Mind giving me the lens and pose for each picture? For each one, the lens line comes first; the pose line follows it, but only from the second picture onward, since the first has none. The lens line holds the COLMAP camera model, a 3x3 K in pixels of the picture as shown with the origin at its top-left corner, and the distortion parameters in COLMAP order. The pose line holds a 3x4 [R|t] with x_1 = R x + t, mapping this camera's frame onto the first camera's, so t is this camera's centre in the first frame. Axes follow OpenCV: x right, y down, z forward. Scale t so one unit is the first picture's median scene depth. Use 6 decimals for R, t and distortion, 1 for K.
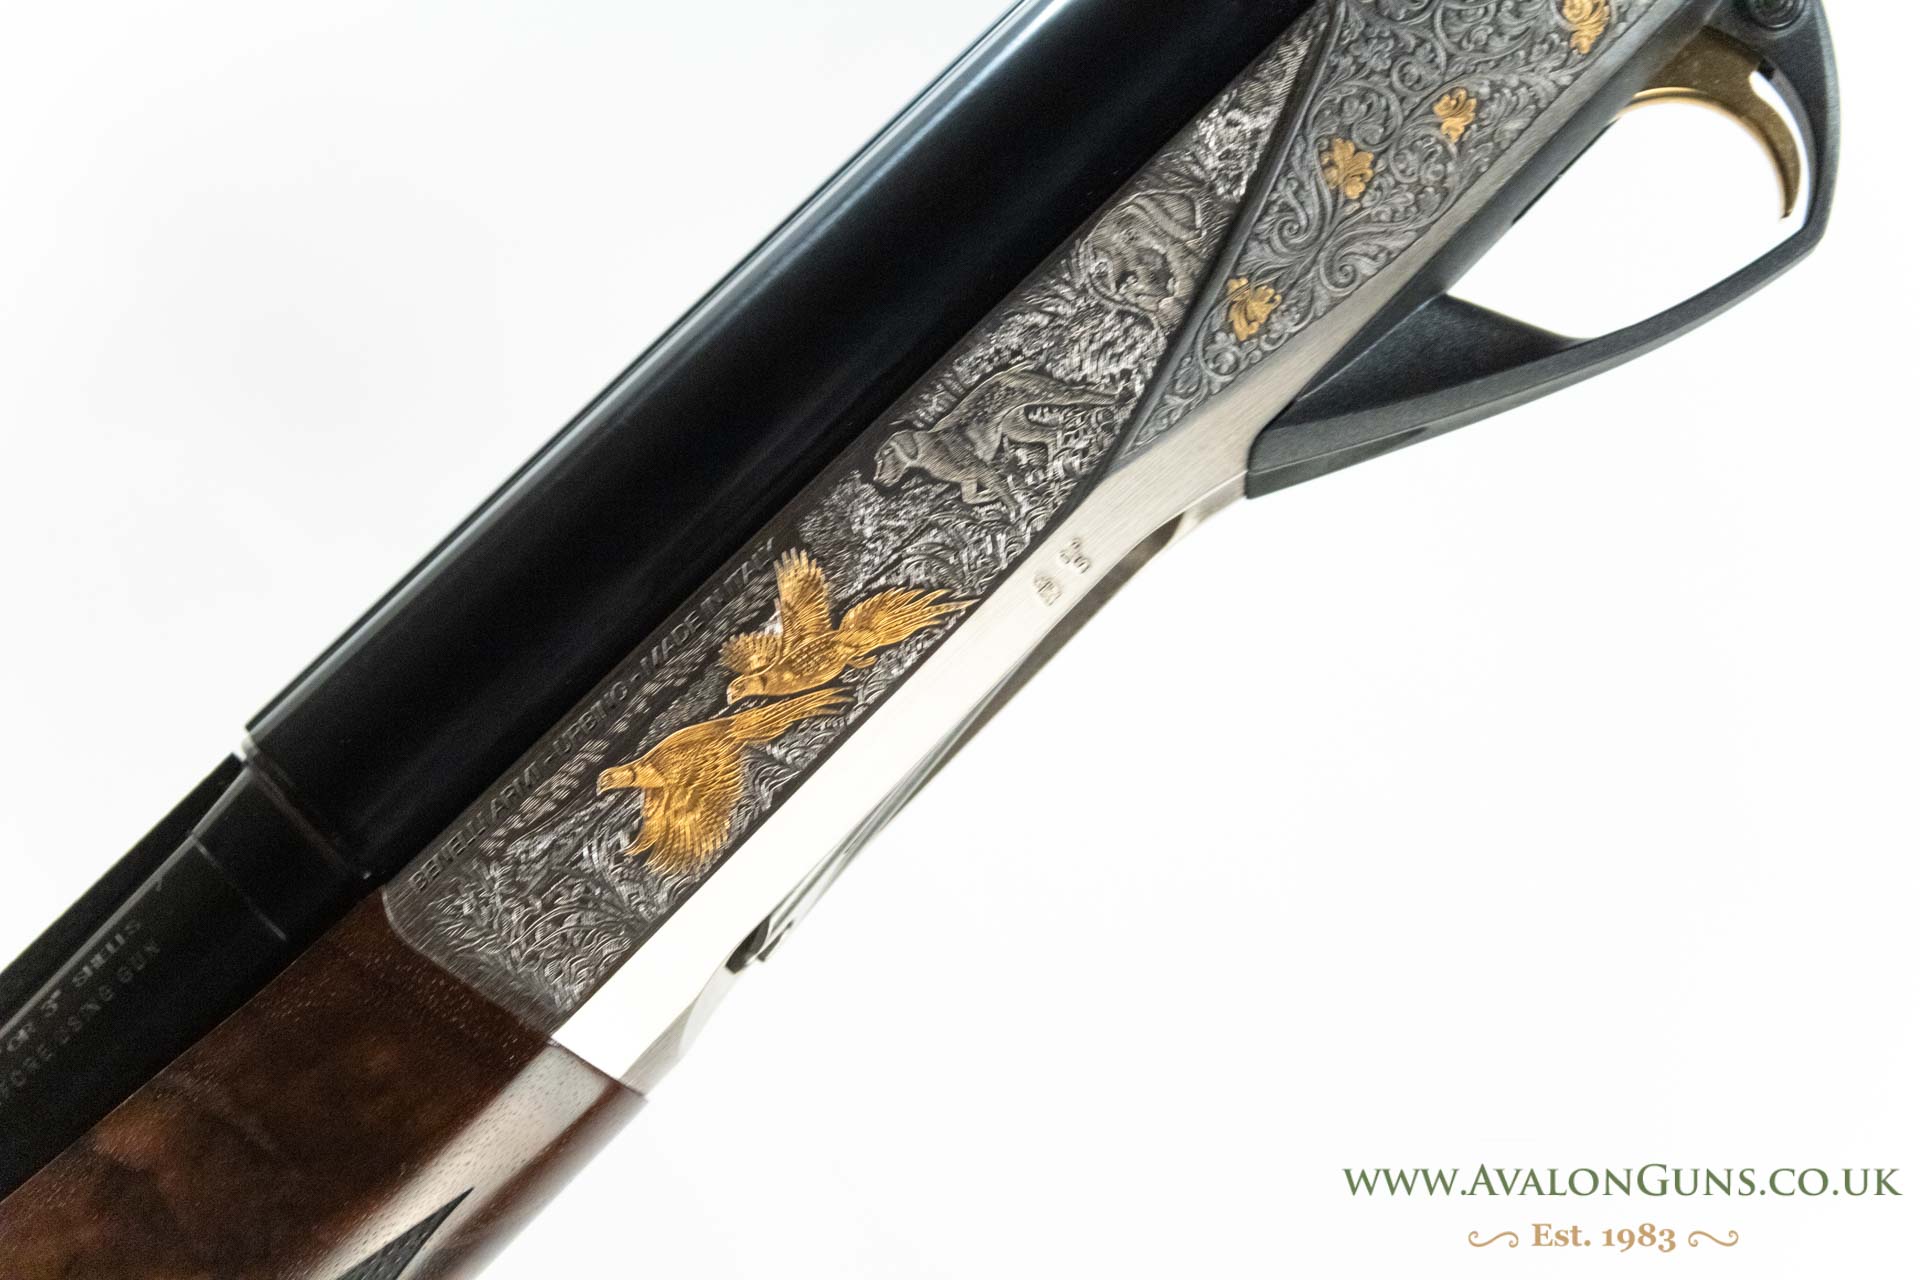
lens RADIAL K [[4822.3, 0, 960.0], [0, 4822.3, 640.3], [0, 0, 1]] dist [-0.059410, 0.000000]
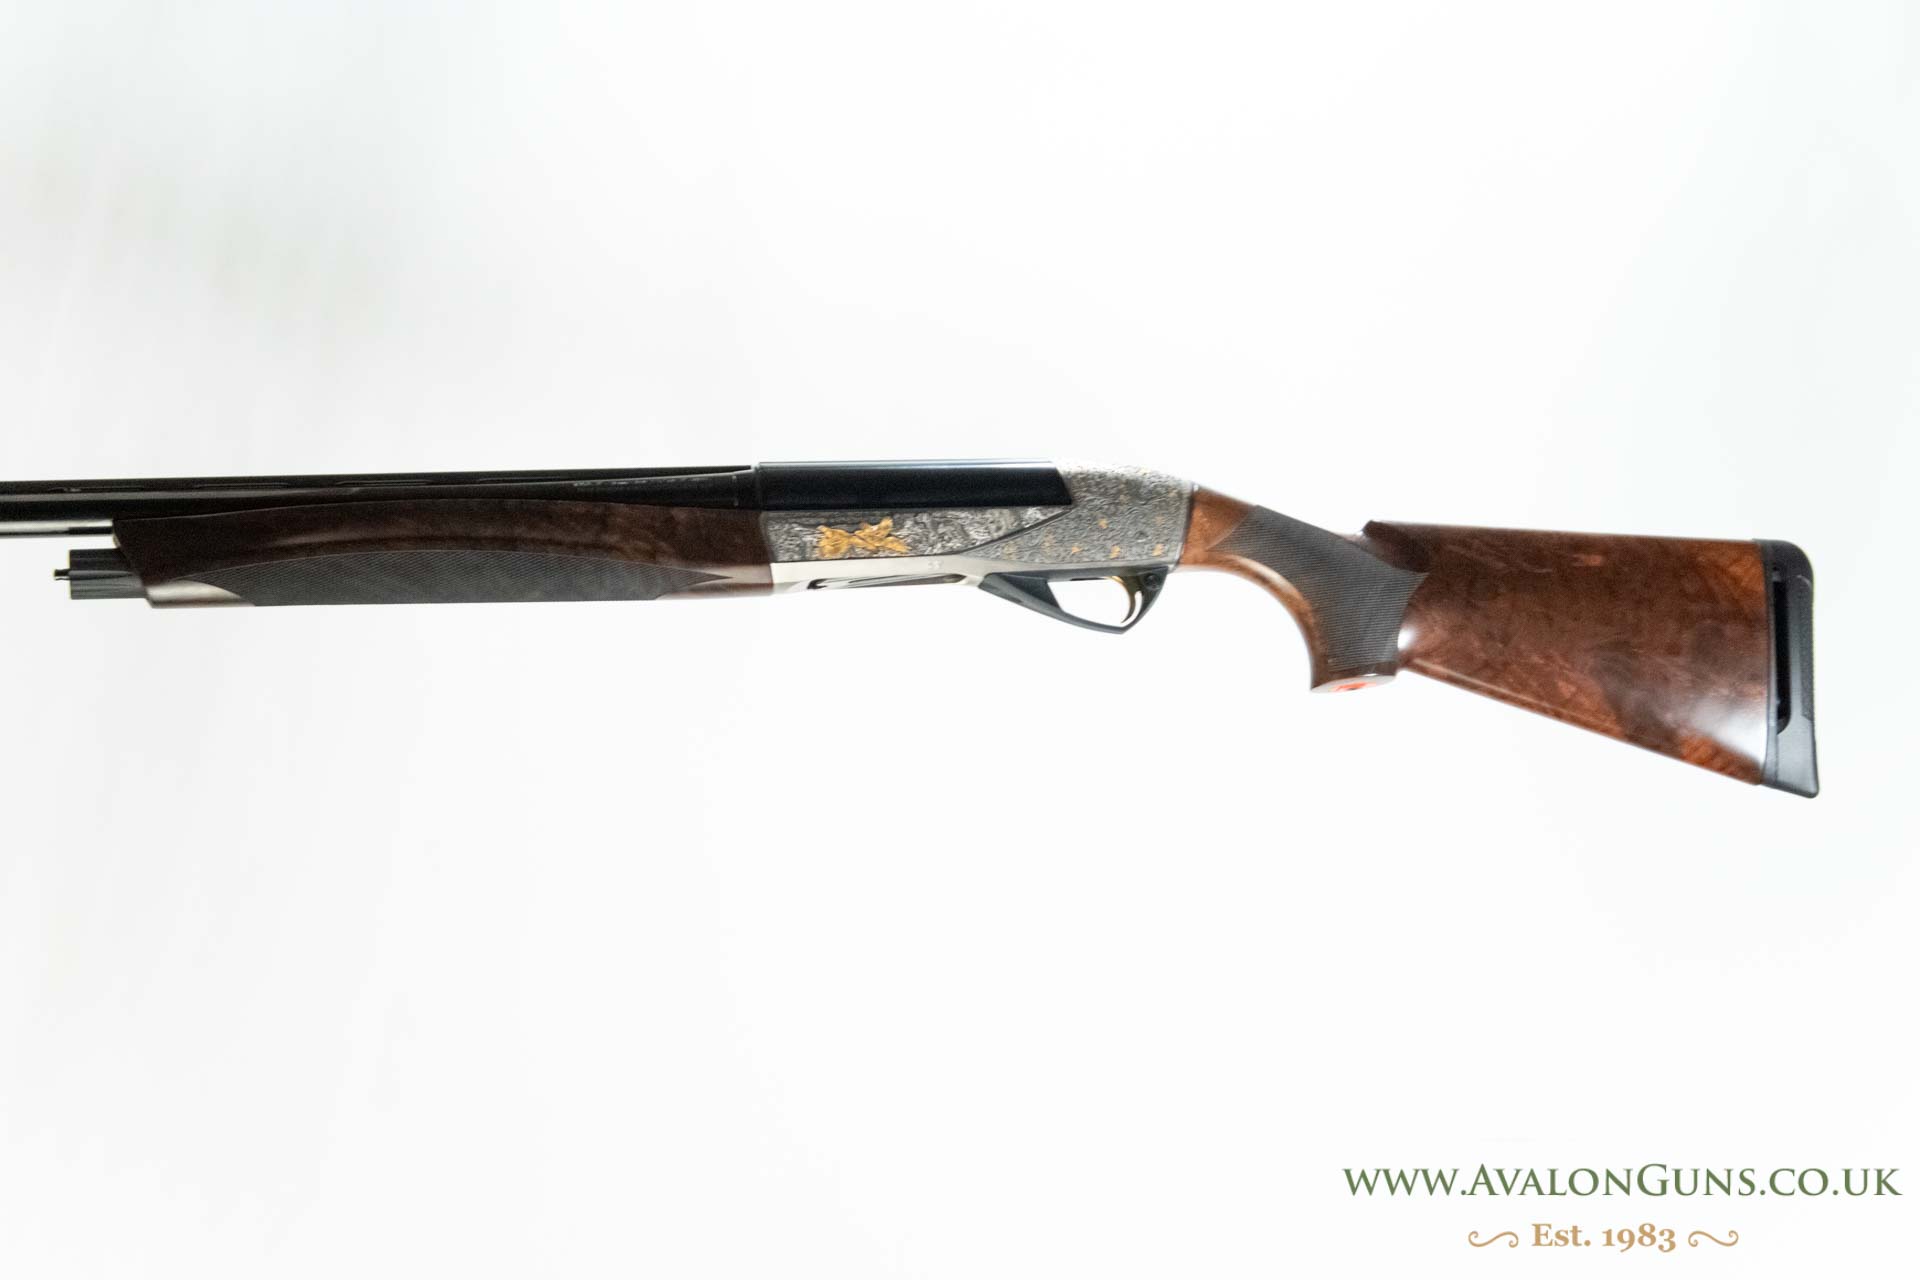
lens RADIAL K [[4462.0, 0, 960.1], [0, 4462.0, 639.2], [0, 0, 1]] dist [-0.027776, 0.000000]
pose [[0.709143, 0.681270, -0.181623, 0.777267], [-0.658480, 0.732019, 0.174791, -0.652765], [0.252031, -0.004357, 0.967709, -2.706545]]
